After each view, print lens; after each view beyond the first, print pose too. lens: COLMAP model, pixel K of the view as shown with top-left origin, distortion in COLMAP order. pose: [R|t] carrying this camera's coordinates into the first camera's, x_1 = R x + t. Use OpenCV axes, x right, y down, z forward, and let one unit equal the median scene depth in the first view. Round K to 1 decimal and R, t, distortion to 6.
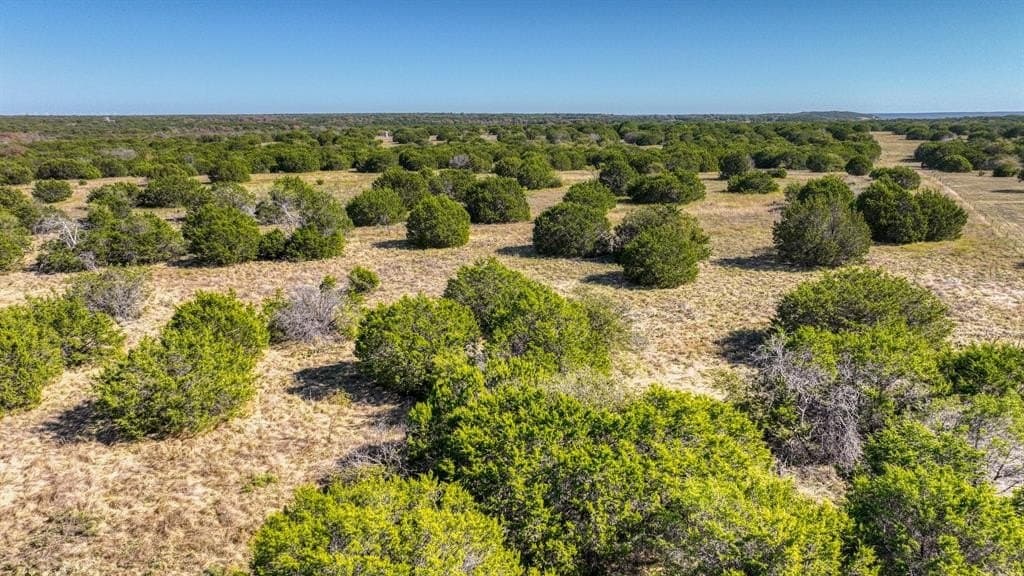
lens RADIAL K [[715.7, 0, 512.0], [0, 715.7, 288.0], [0, 0, 1]] dist [-0.002759, 0.007385]
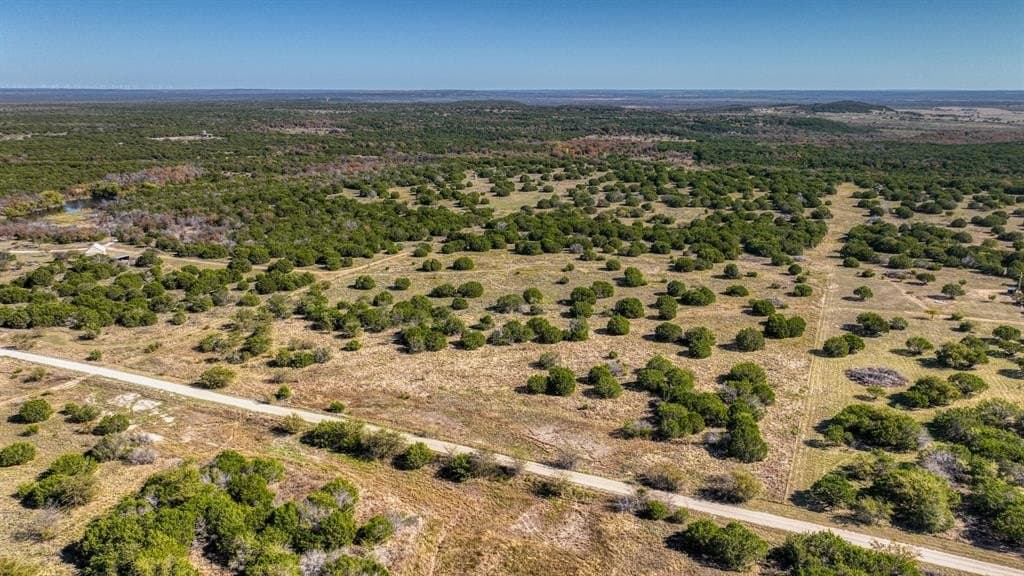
lens RADIAL K [[715.7, 0, 512.0], [0, 715.7, 288.0], [0, 0, 1]] dist [-0.002759, 0.007385]
pose [[0.999770, 0.015410, -0.014889, -0.939742], [-0.014861, 0.999229, 0.036332, -0.644440], [0.015438, -0.036102, 0.999229, -3.514846]]
